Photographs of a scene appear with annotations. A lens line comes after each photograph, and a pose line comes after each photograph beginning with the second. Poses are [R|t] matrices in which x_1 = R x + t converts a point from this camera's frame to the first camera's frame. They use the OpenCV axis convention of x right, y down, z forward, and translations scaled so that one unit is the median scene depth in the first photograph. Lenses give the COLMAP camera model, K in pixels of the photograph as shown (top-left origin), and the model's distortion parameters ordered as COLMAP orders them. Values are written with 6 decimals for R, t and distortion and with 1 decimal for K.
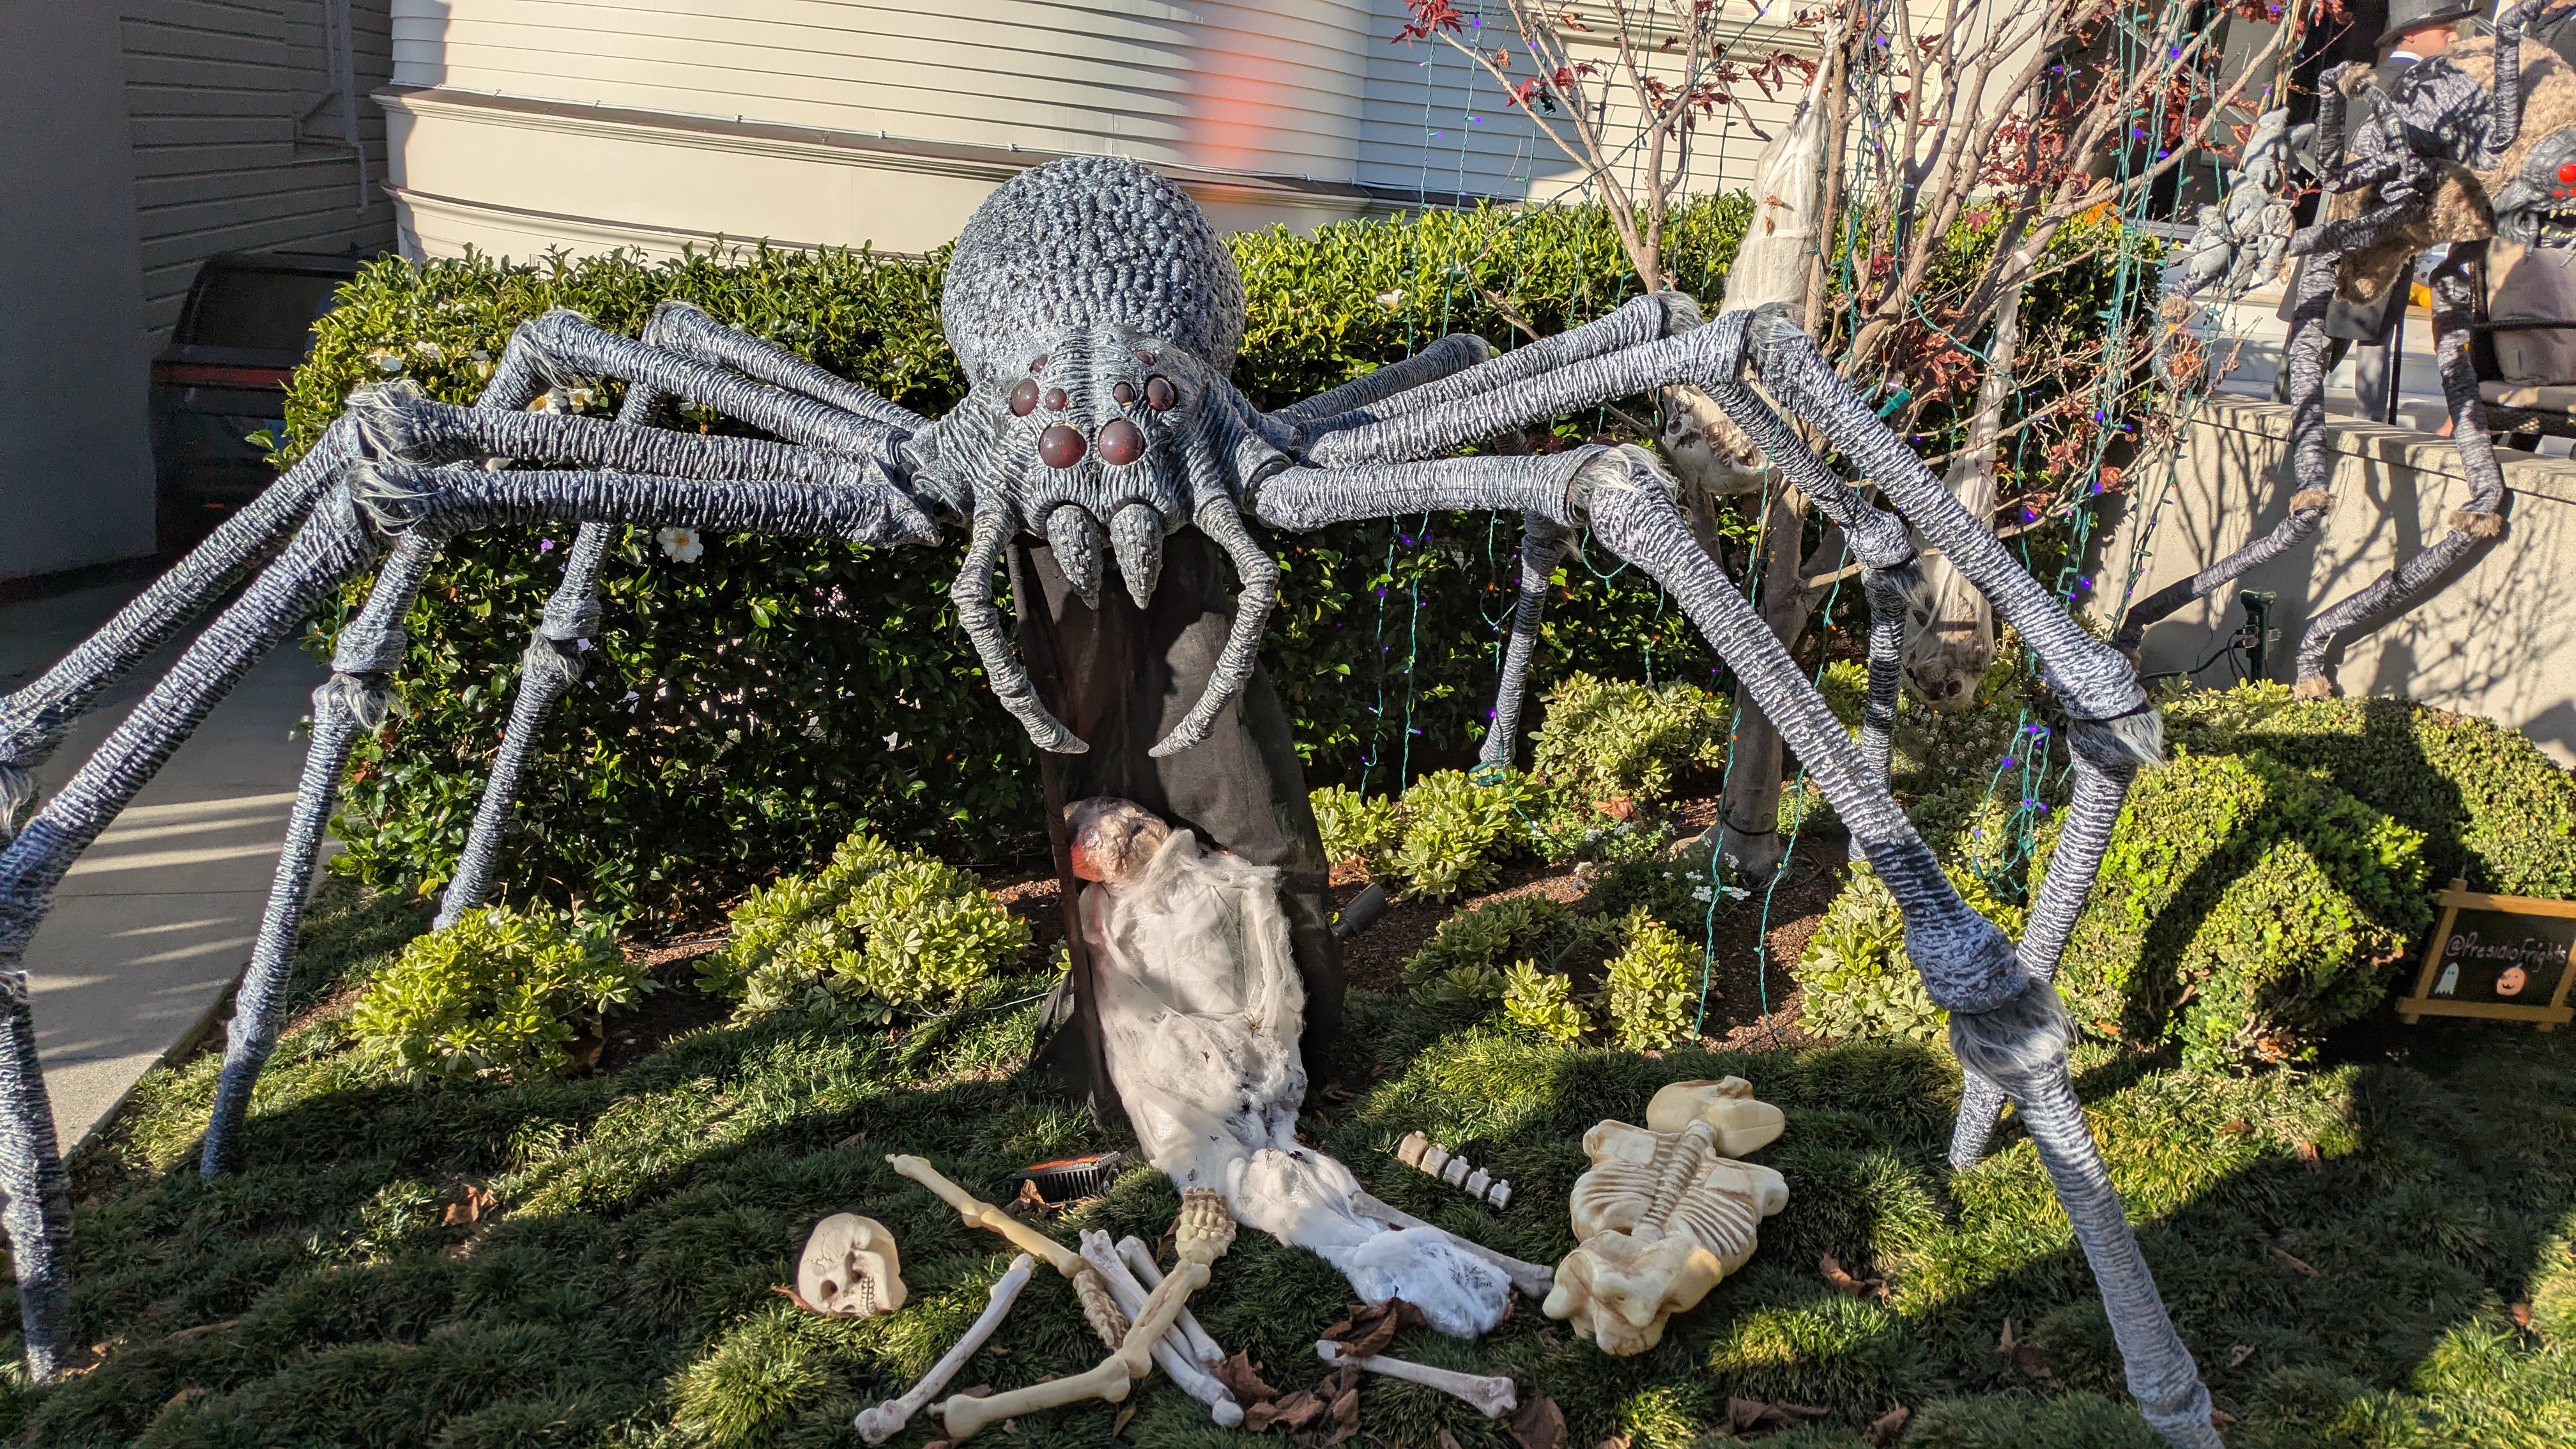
lens RADIAL K [[1957.1, 0, 1343.2], [0, 1957.1, 728.5], [0, 0, 1]] dist [0.059304, -0.000079]
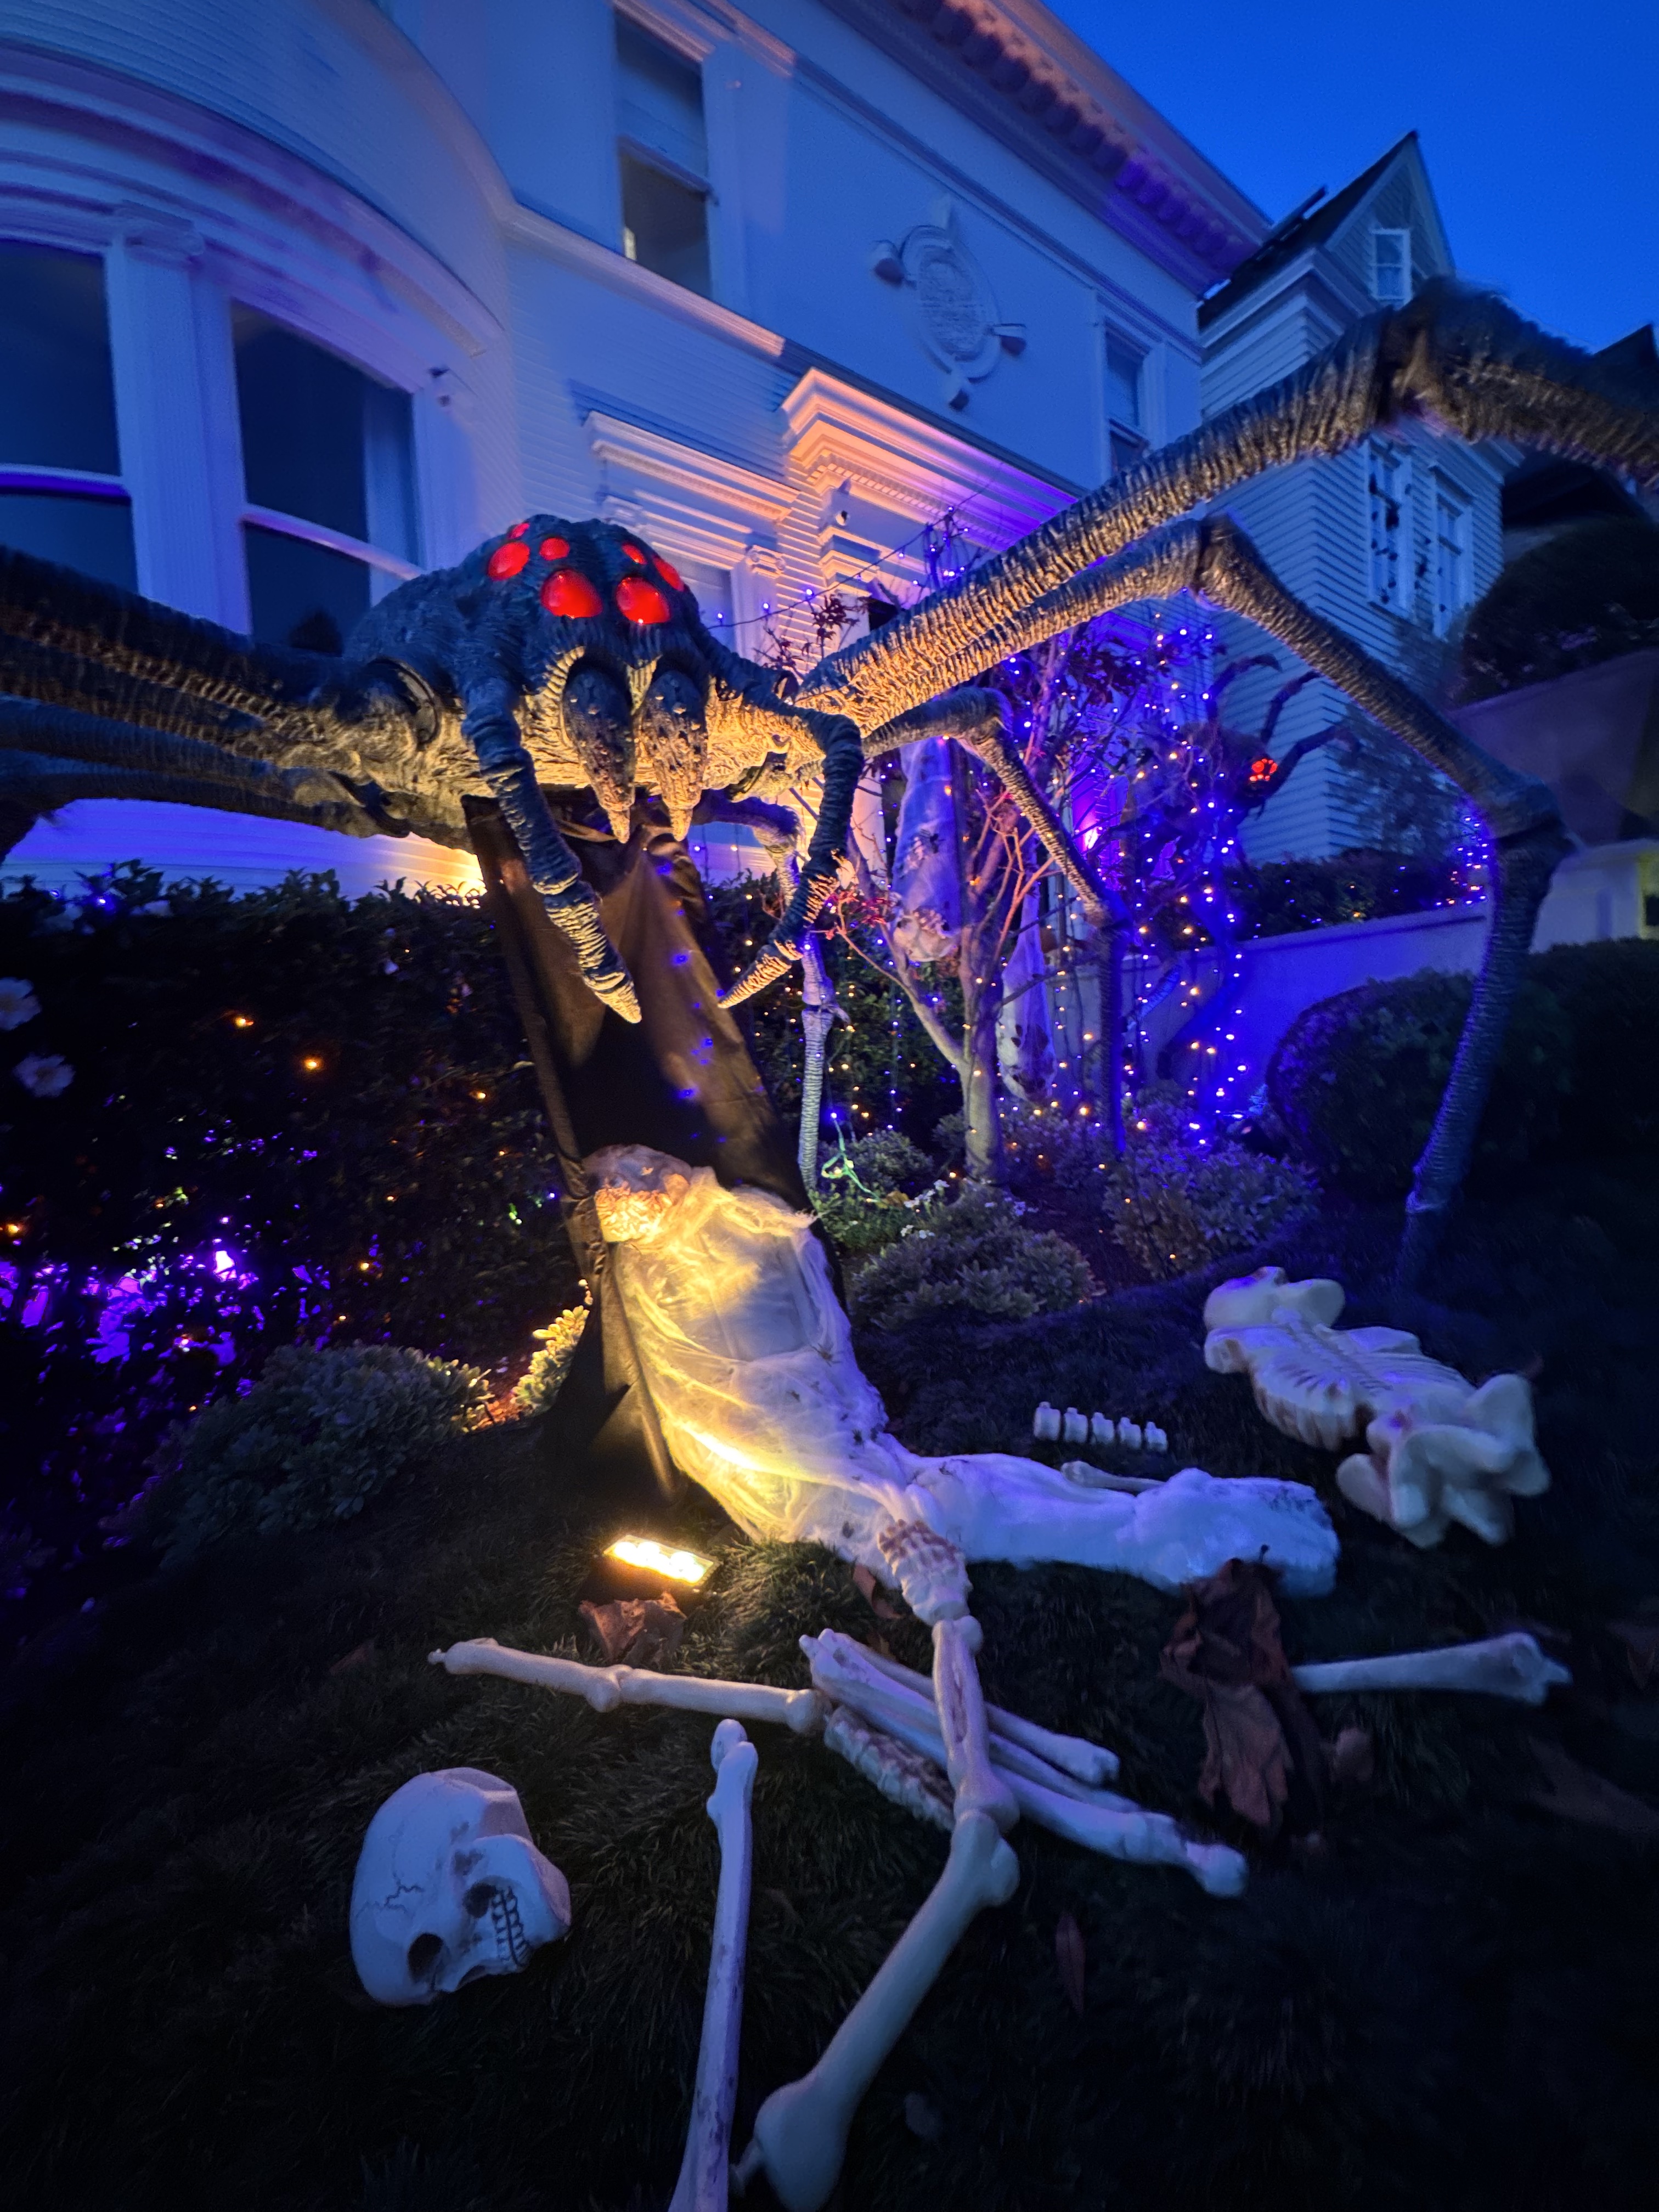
lens RADIAL K [[878.5, 0, 829.5], [0, 878.5, 1106.0], [0, 0, 1]] dist [-0.000538, 0.000197]
pose [[0.912164, -0.161737, 0.376561, -0.201668], [0.244670, 0.952032, -0.183769, 0.129948], [-0.328776, 0.259760, 0.907982, 0.650854]]
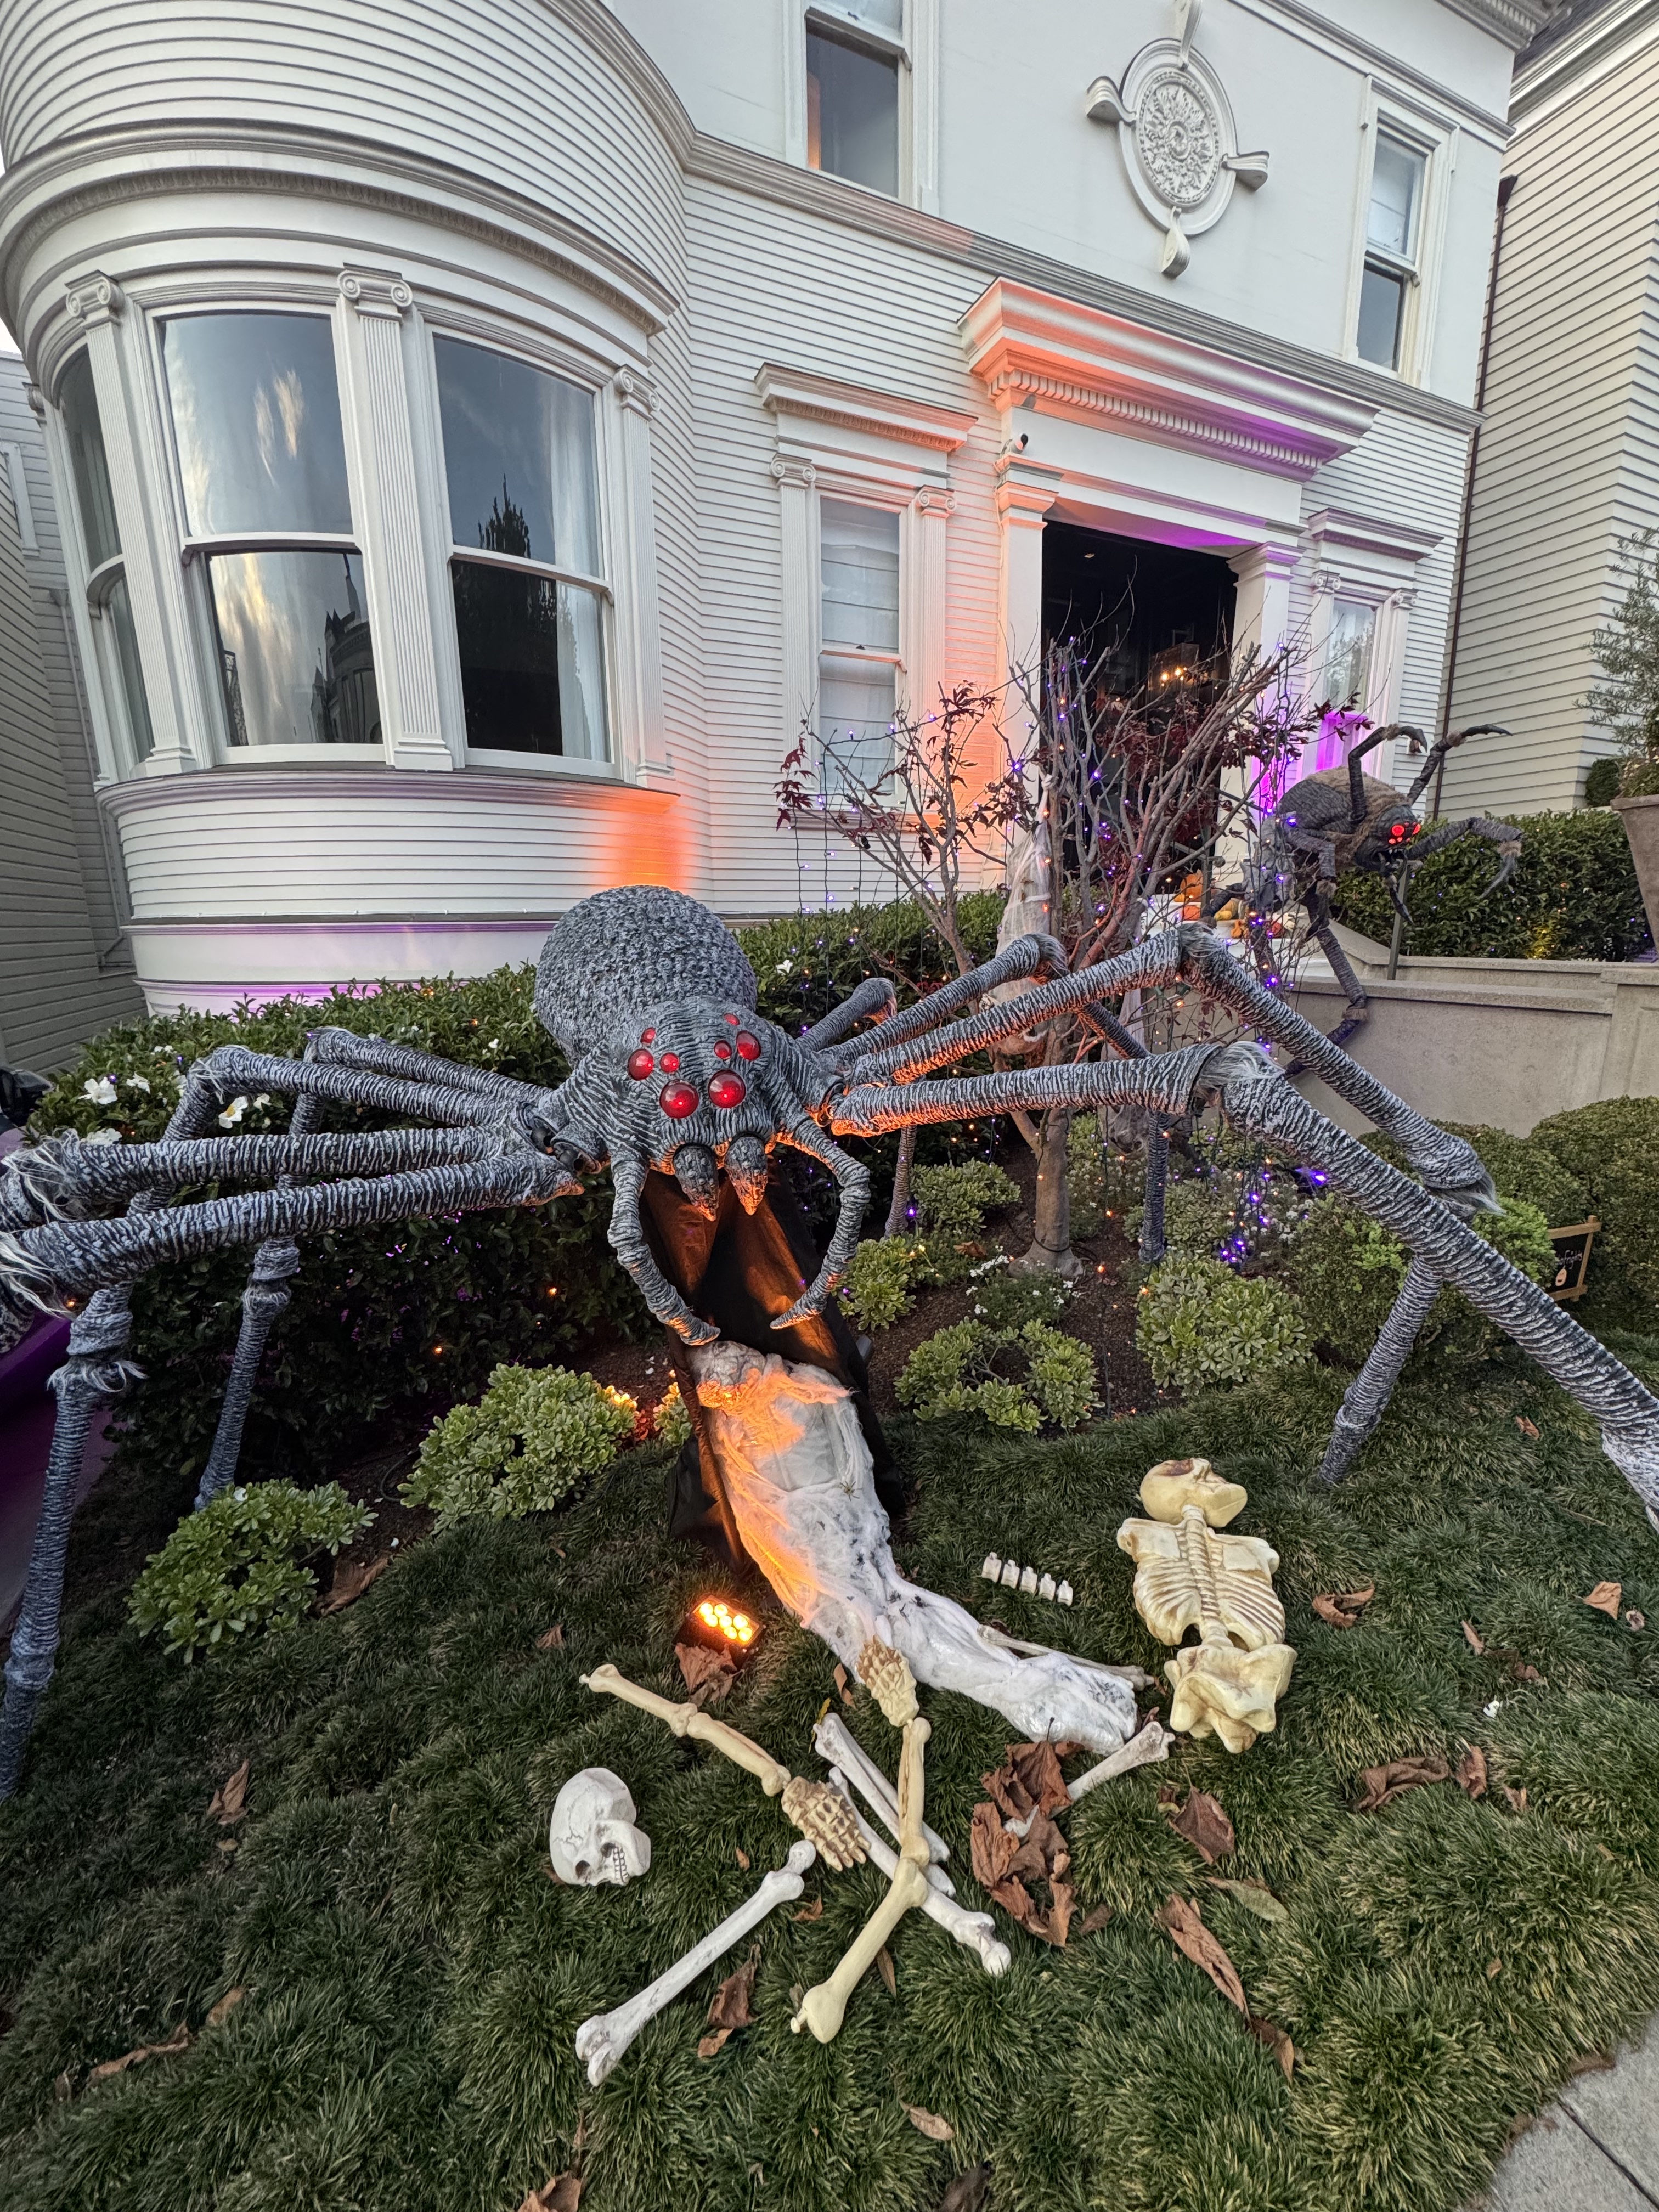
lens RADIAL K [[878.5, 0, 829.5], [0, 878.5, 1106.0], [0, 0, 1]] dist [-0.000538, 0.000197]
pose [[0.973211, -0.145760, 0.177807, -0.140758], [0.157123, 0.986235, -0.051517, -0.090812], [-0.167850, 0.078074, 0.982716, 0.422501]]
